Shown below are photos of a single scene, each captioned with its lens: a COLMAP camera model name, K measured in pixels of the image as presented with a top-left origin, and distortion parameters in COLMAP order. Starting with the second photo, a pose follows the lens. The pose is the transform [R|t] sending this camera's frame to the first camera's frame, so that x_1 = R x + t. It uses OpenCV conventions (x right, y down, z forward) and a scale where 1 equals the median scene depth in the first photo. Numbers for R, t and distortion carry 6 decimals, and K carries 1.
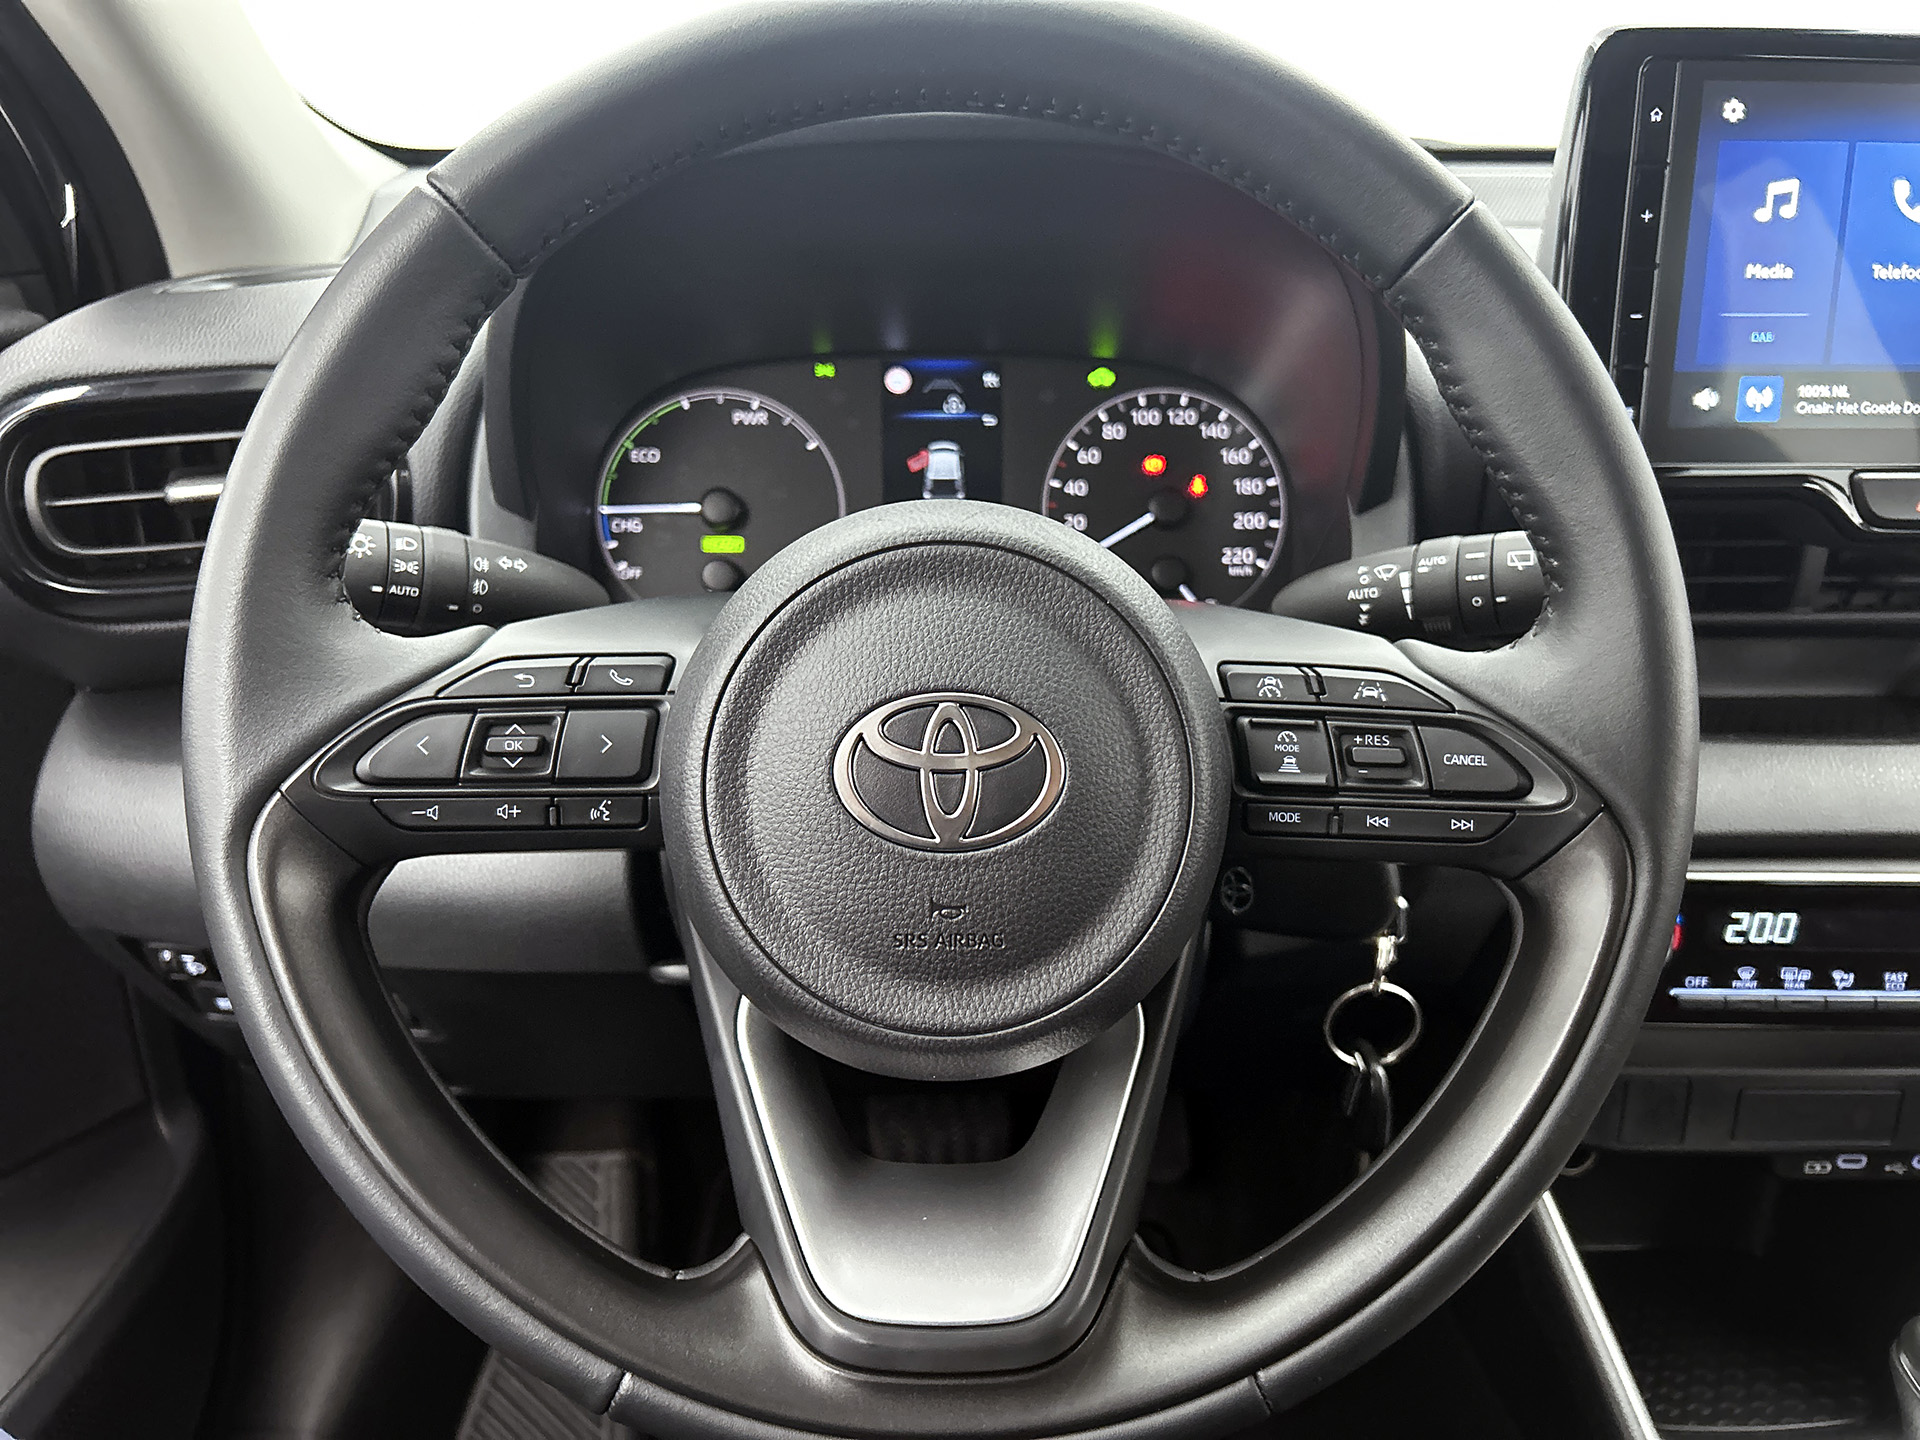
lens RADIAL K [[1481.6, 0, 947.9], [0, 1481.6, 712.7], [0, 0, 1]] dist [0.054554, -0.098094]
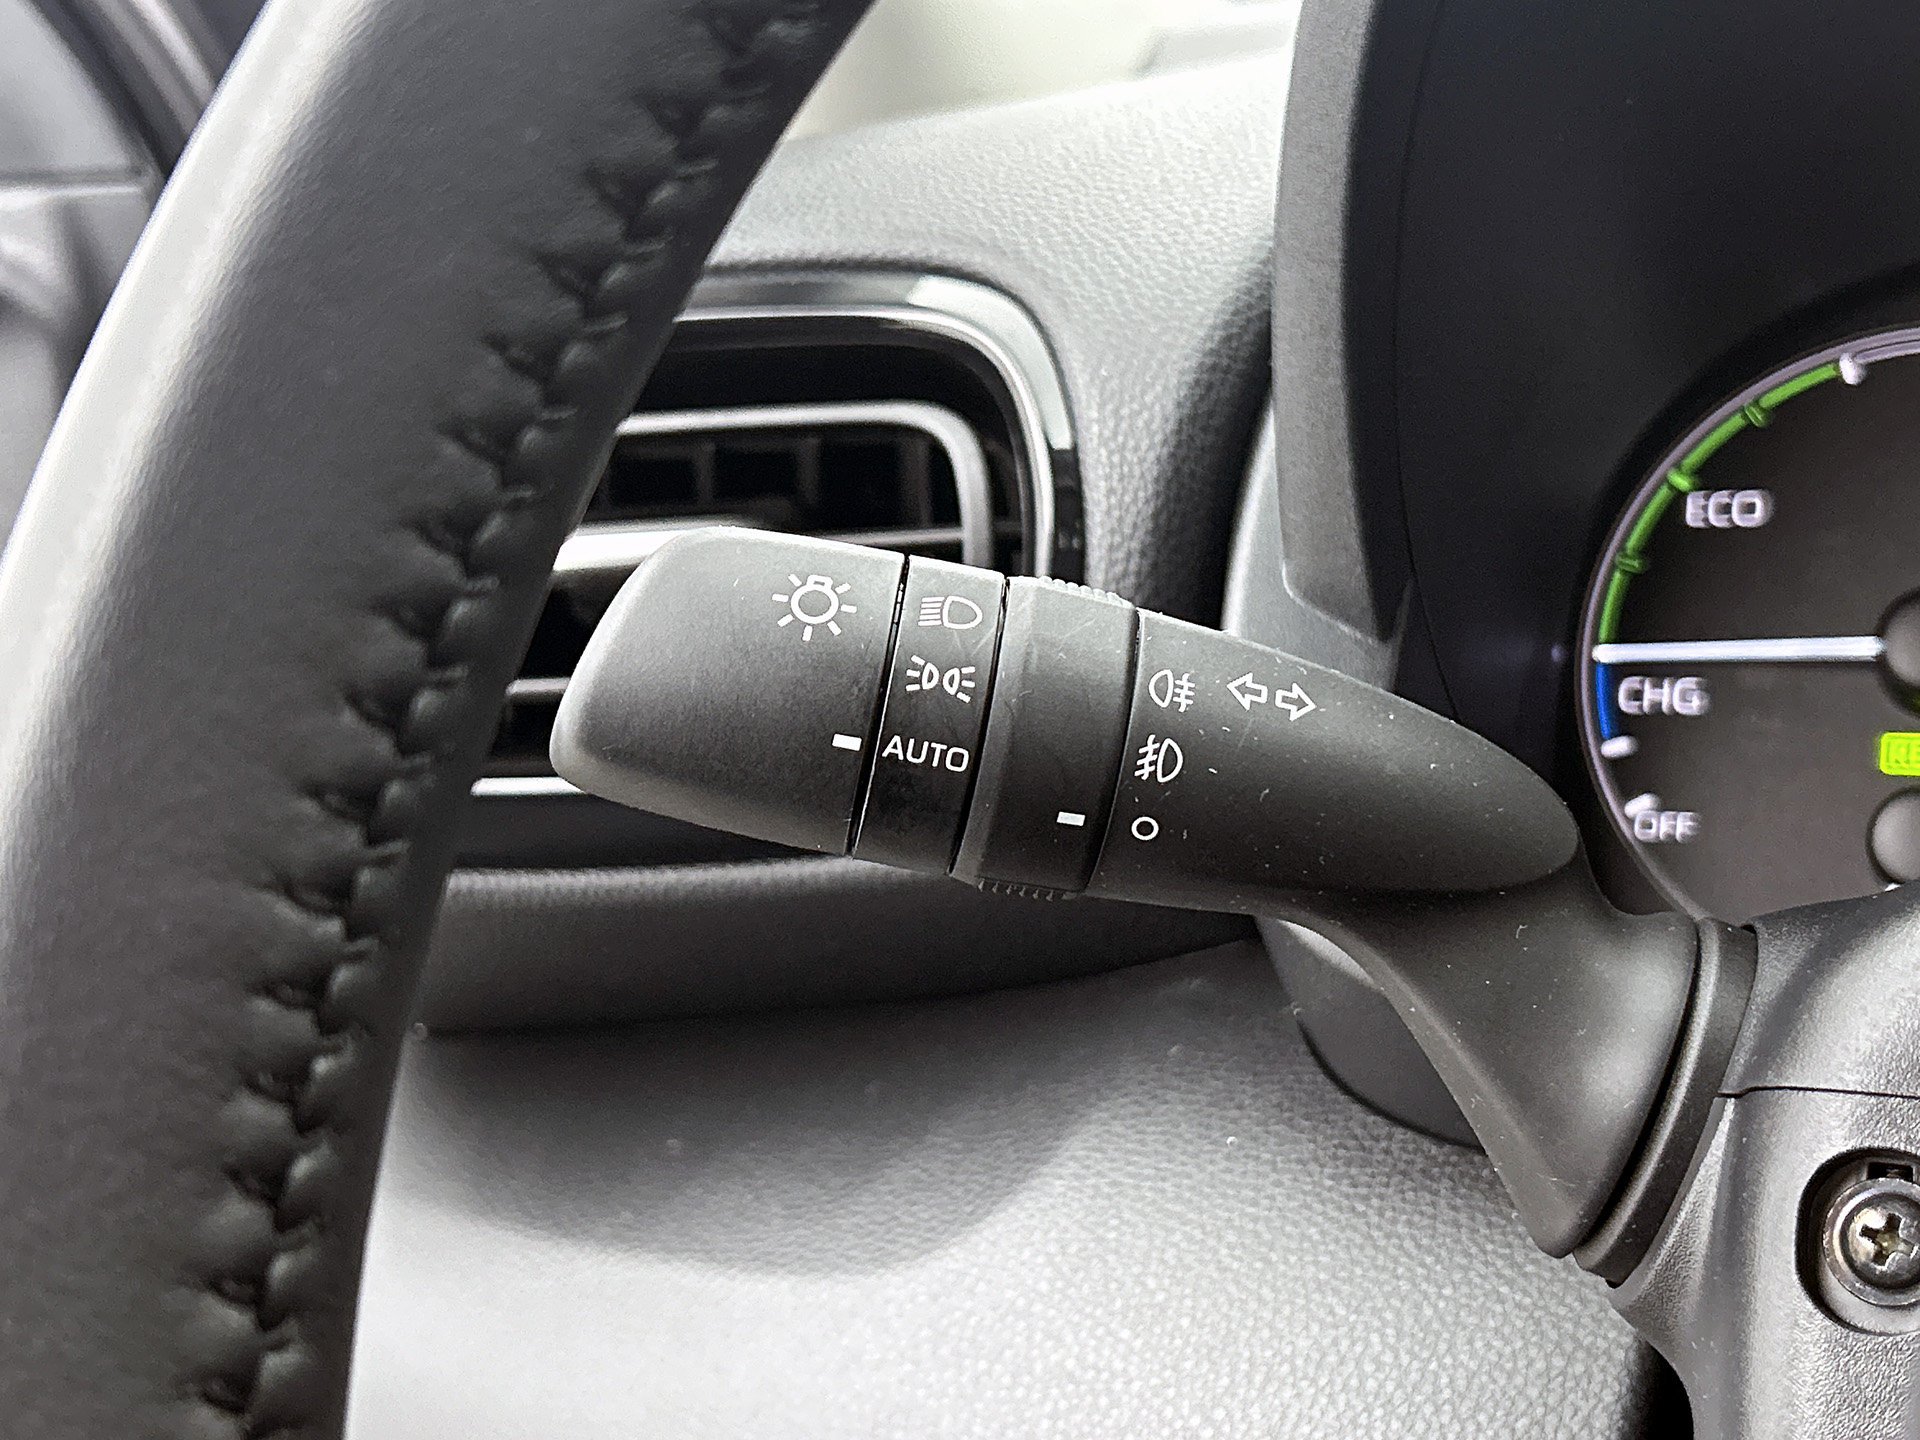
lens RADIAL K [[2571.0, 0, 960.0], [0, 2571.0, 720.0], [0, 0, 1]] dist [0.001185, 0.001616]
pose [[0.883903, 0.024470, -0.467030, -0.092475], [-0.111075, 0.981040, -0.158820, -0.002536], [0.454288, 0.192256, 0.869862, 0.471604]]
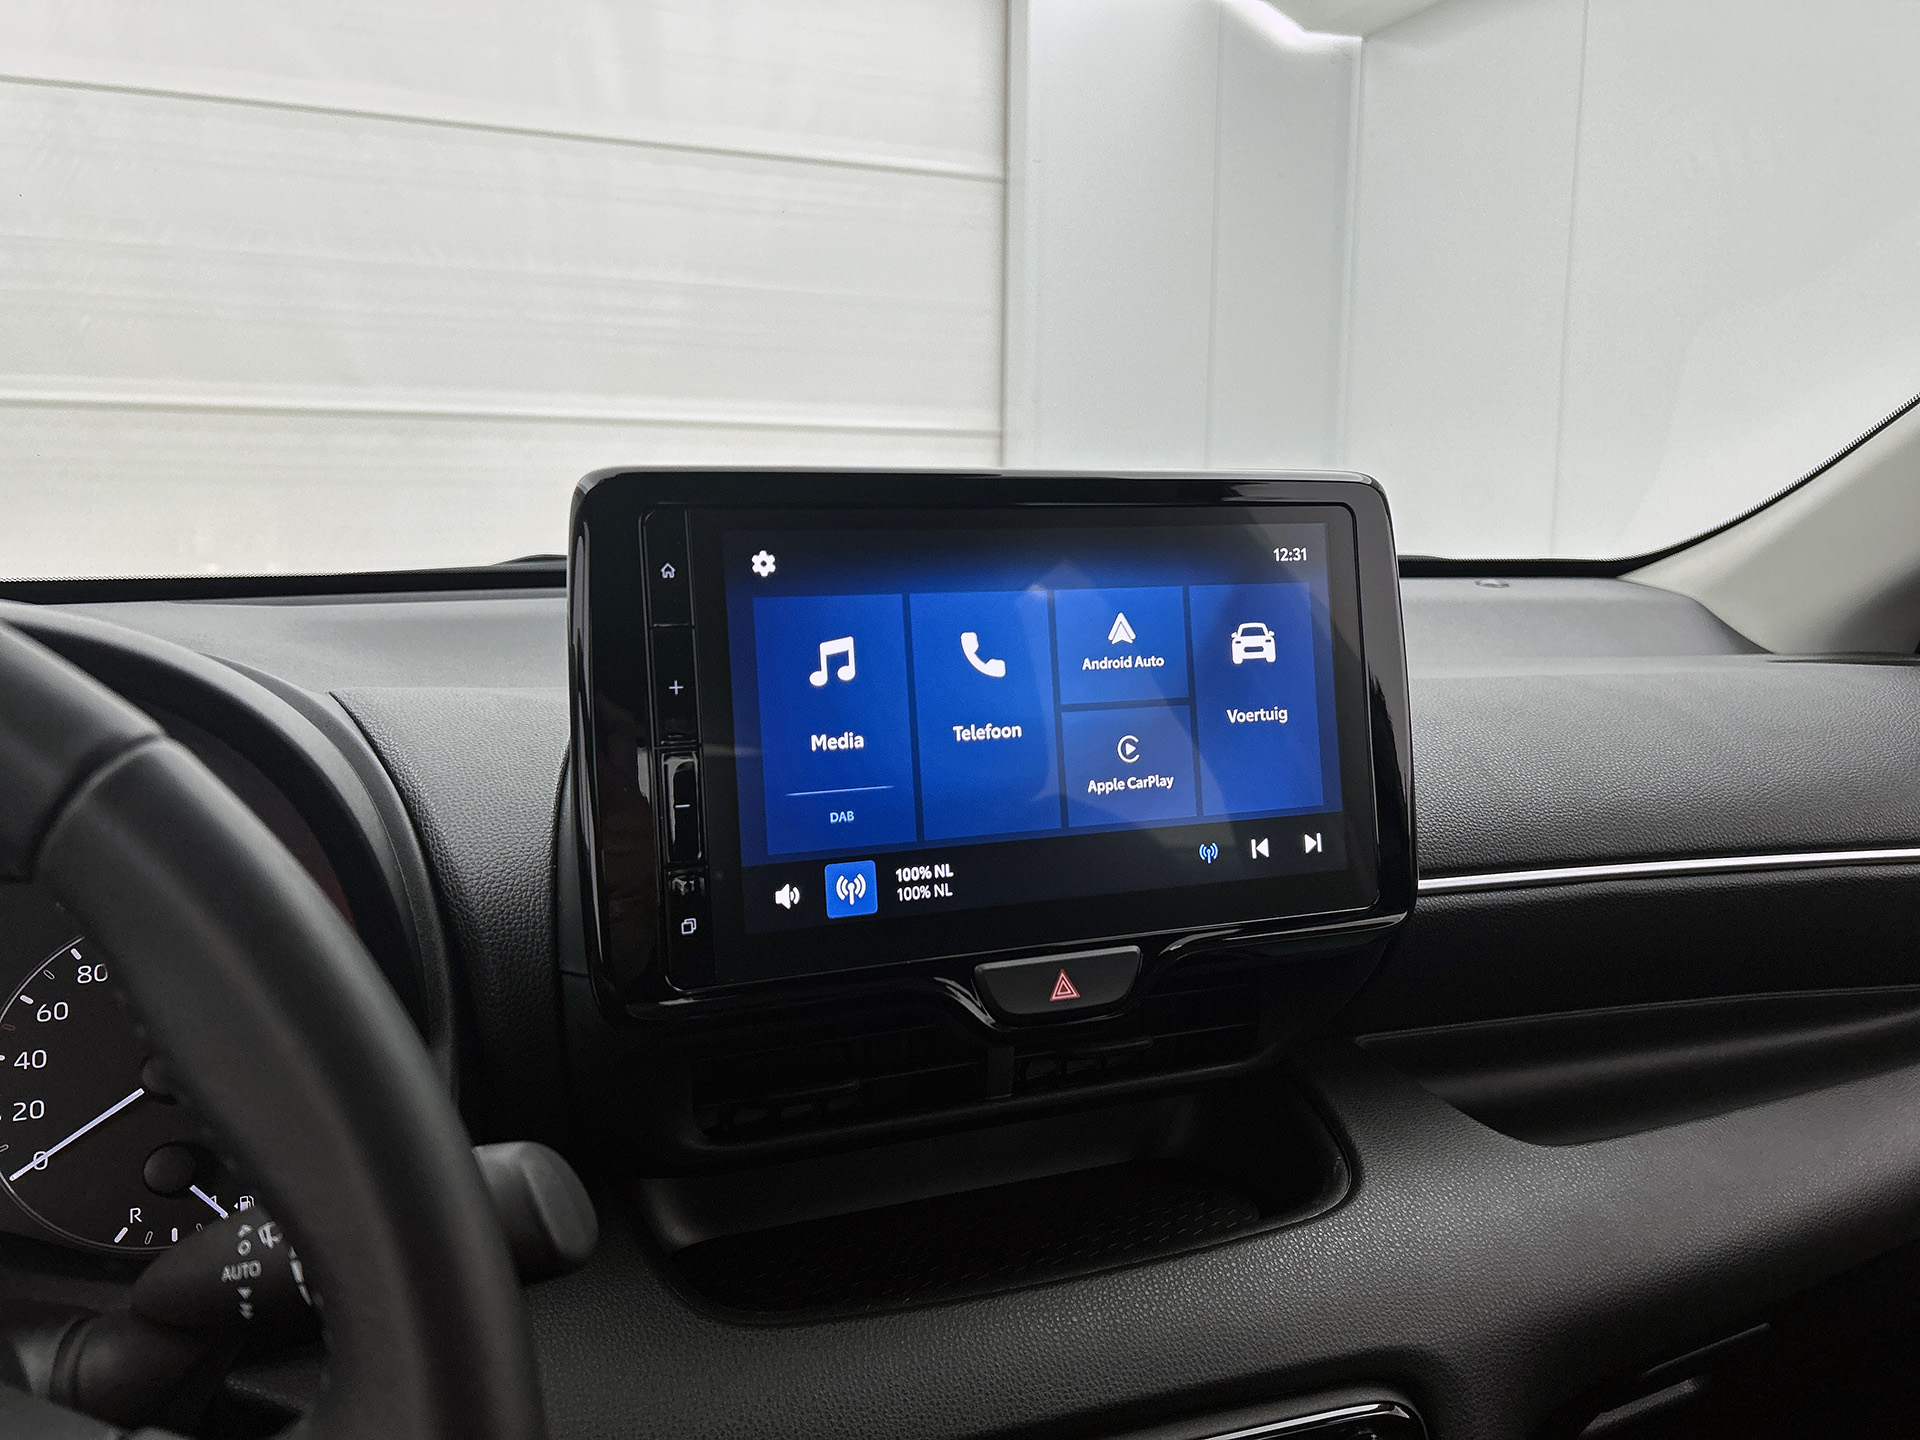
lens RADIAL K [[1472.1, 0, 963.6], [0, 1472.1, 712.8], [0, 0, 1]] dist [0.062074, -0.065083]
pose [[0.941079, -0.055171, 0.333656, 0.345964], [0.132776, 0.967659, -0.214492, -0.125306], [-0.311032, 0.246155, 0.917969, 0.211016]]
